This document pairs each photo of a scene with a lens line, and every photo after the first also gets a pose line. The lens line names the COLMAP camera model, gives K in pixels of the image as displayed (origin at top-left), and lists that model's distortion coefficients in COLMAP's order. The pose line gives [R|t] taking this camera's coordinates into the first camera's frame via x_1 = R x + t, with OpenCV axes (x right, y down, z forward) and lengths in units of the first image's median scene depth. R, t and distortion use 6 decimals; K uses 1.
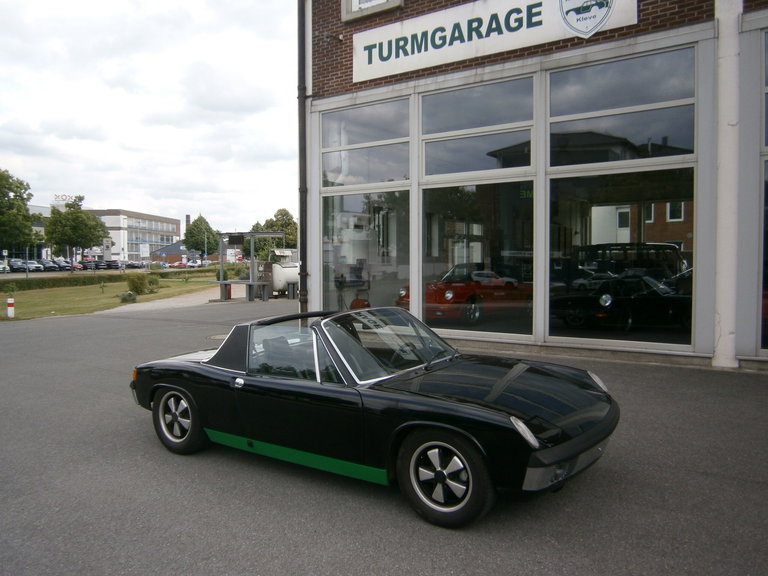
lens RADIAL K [[612.6, 0, 383.1], [0, 612.6, 285.0], [0, 0, 1]] dist [-0.039272, 0.001093]
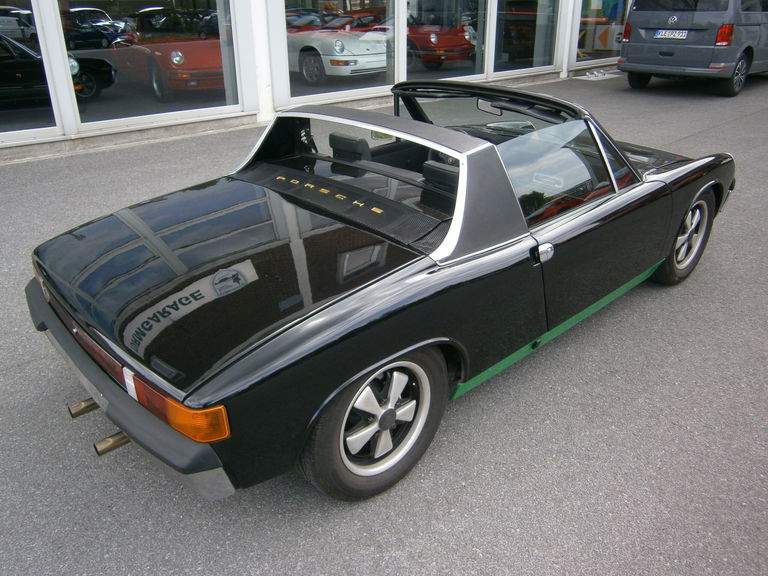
lens RADIAL K [[612.6, 0, 383.1], [0, 612.6, 285.0], [0, 0, 1]] dist [-0.039272, 0.001093]
pose [[0.185842, -0.398571, 0.898111, -0.425714], [0.033441, 0.916070, 0.399621, -0.015891], [-0.982011, -0.044233, 0.183572, 0.592222]]
